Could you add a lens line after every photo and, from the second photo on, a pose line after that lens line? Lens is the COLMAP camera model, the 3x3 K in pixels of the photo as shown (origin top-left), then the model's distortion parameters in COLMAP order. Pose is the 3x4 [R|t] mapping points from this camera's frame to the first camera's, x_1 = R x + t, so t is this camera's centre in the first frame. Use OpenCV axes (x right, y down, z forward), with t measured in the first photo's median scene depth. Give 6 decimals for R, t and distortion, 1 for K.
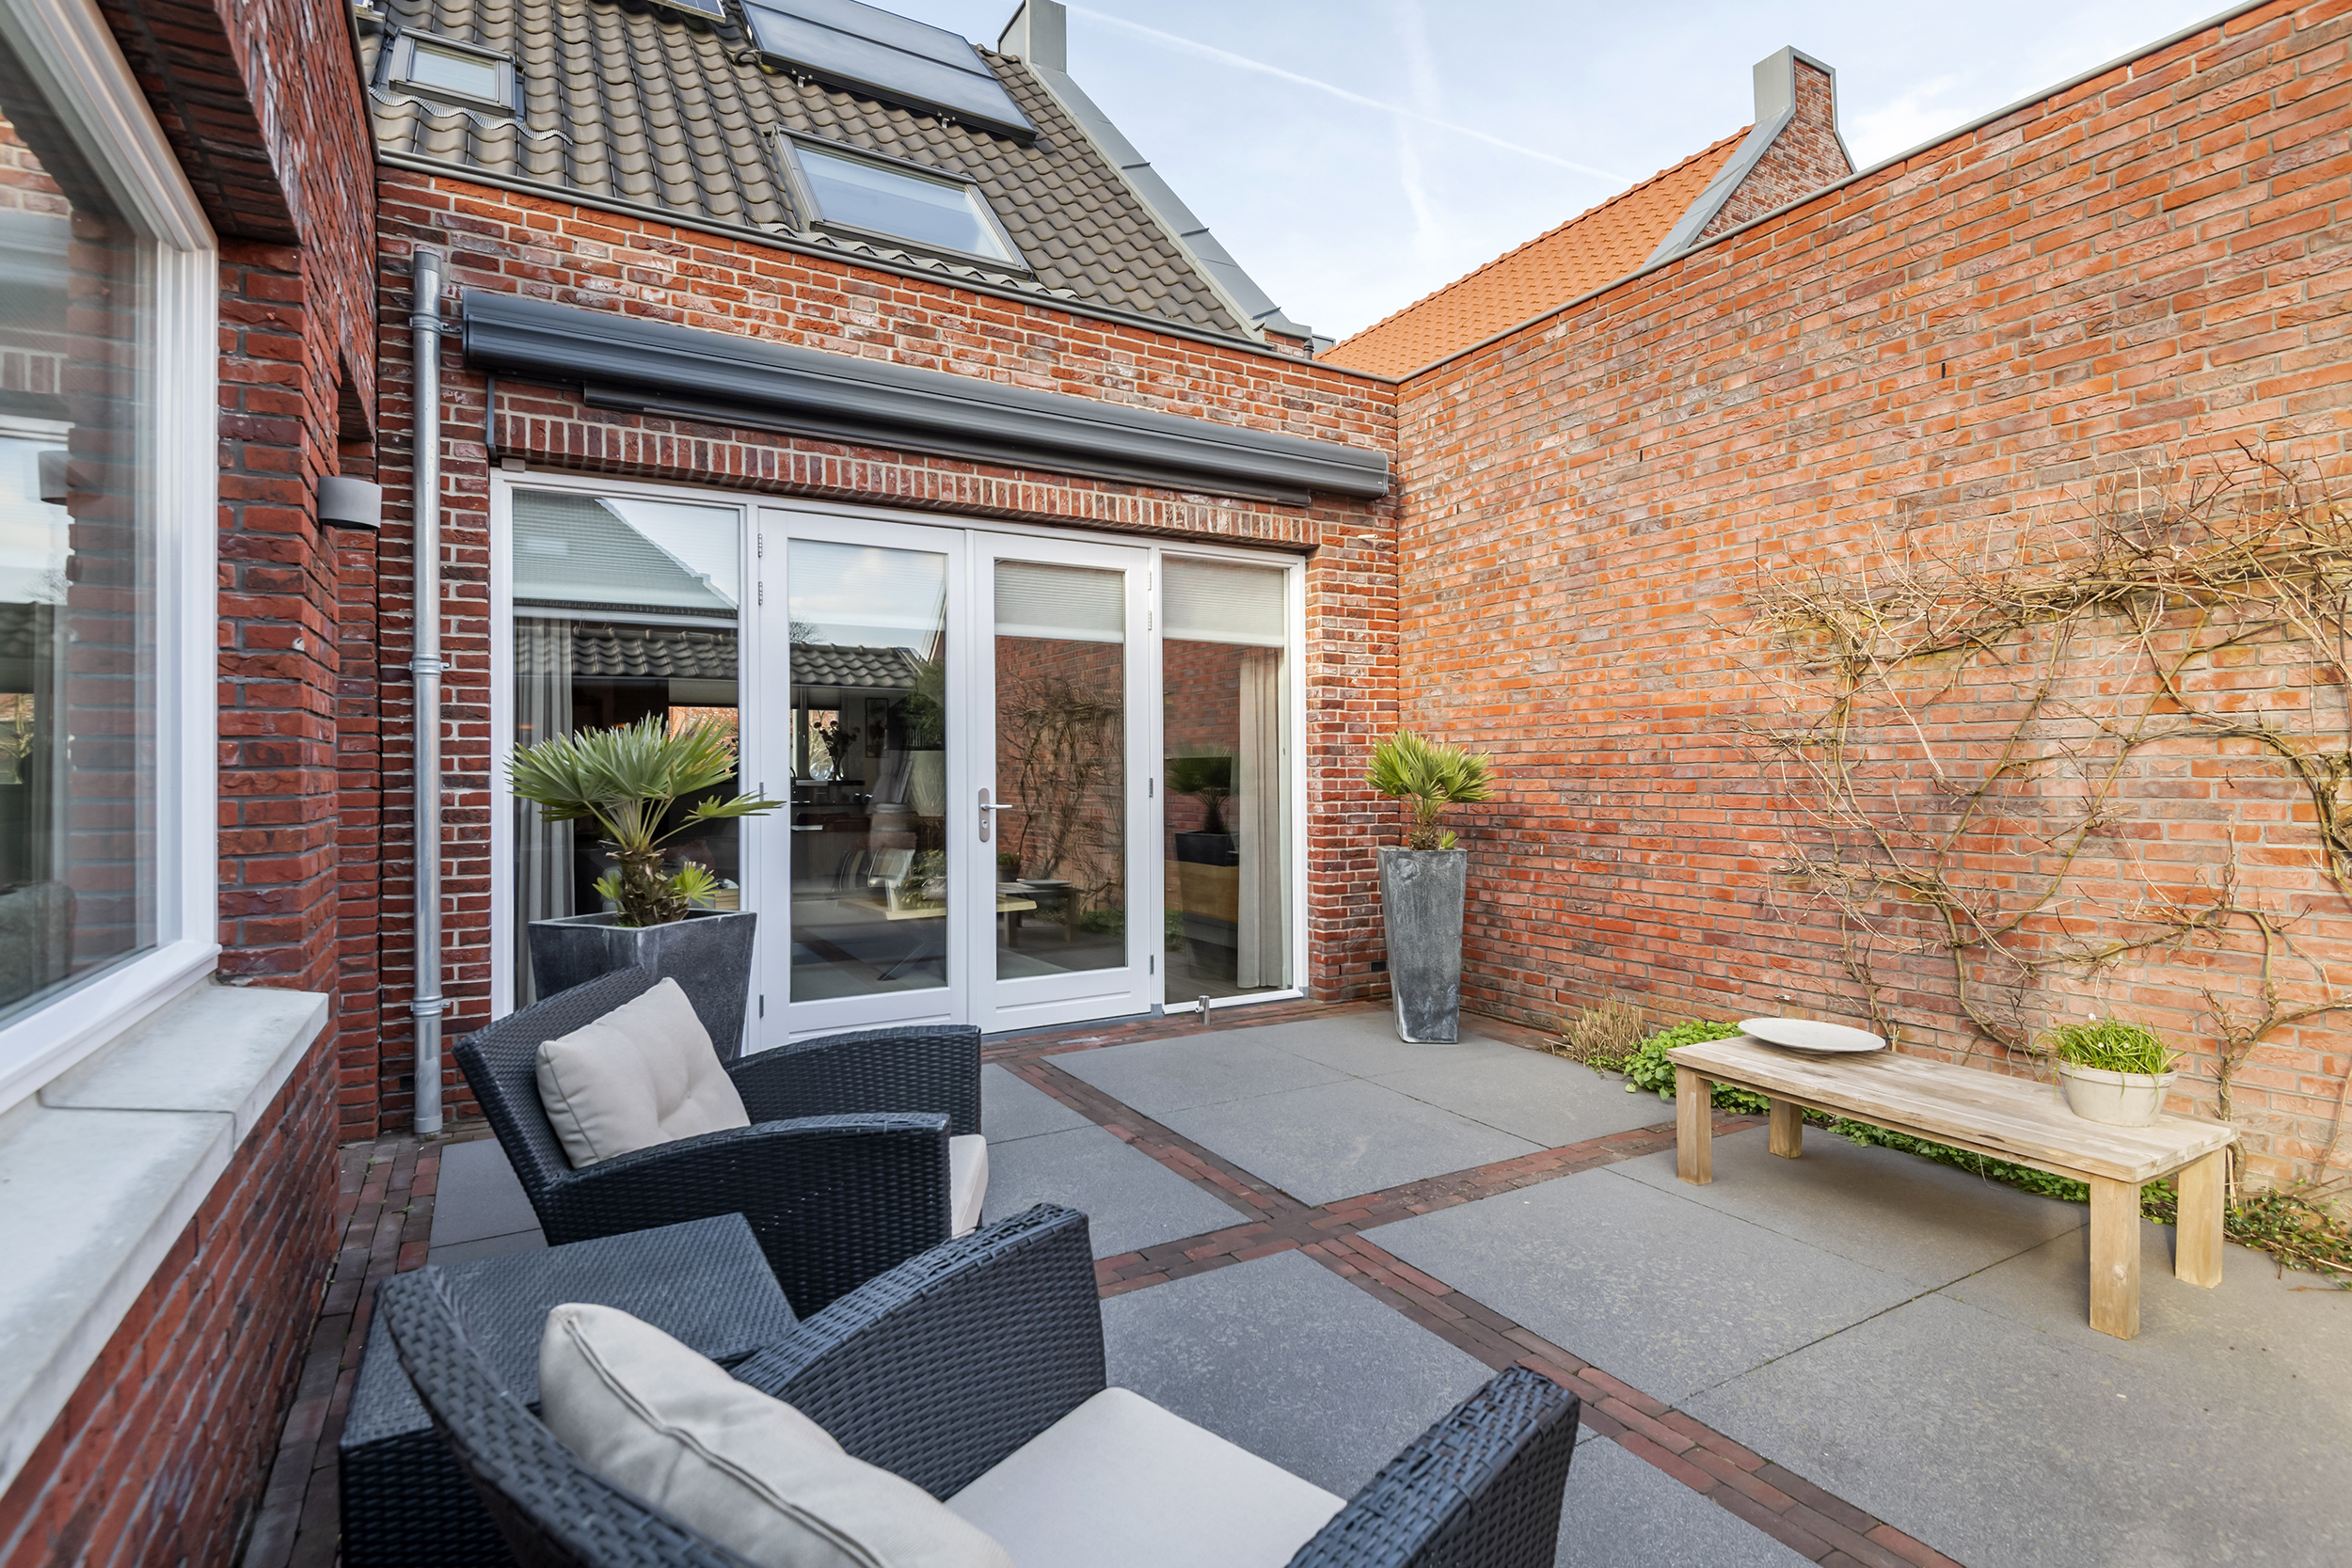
lens RADIAL K [[1146.3, 0, 1185.9], [0, 1146.3, 776.3], [0, 0, 1]] dist [0.002539, -0.000383]
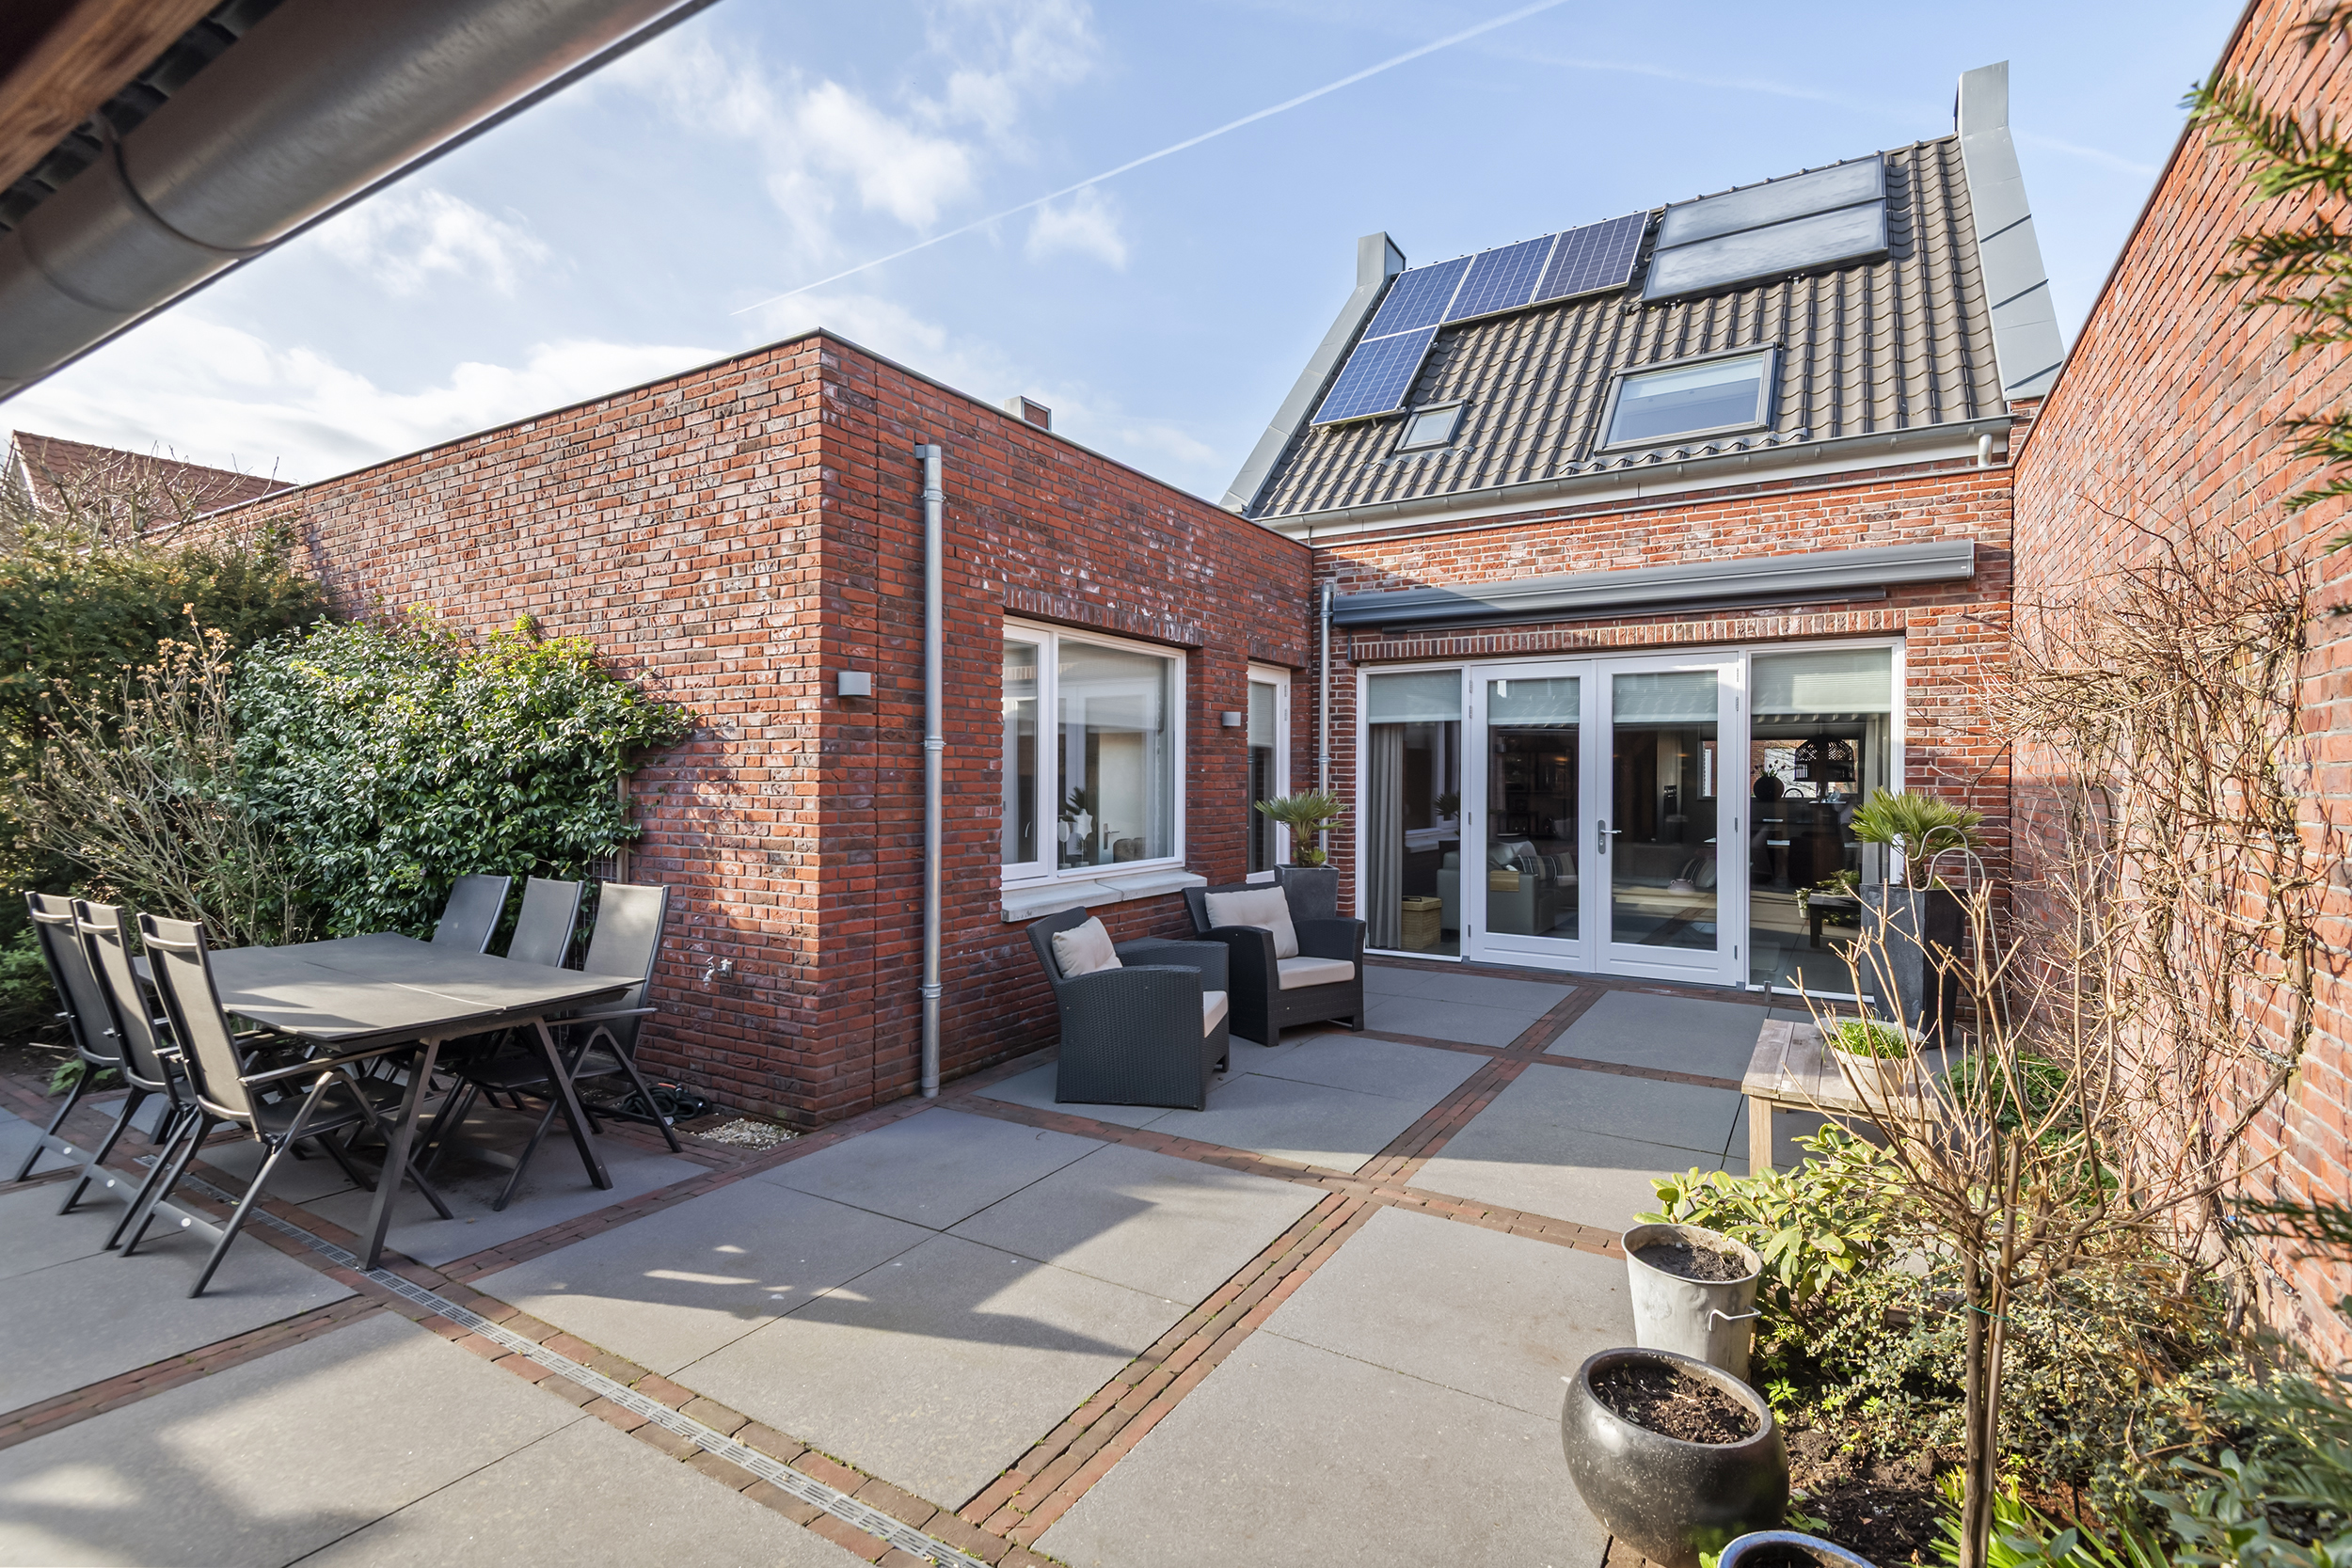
lens RADIAL K [[1097.5, 0, 1177.3], [0, 1097.5, 778.4], [0, 0, 1]] dist [0.001163, 0.000040]
pose [[0.460126, 0.008512, -0.887813, 0.942815], [-0.012115, 0.999921, 0.003308, -0.047805], [0.887771, 0.009234, 0.460193, -0.237560]]
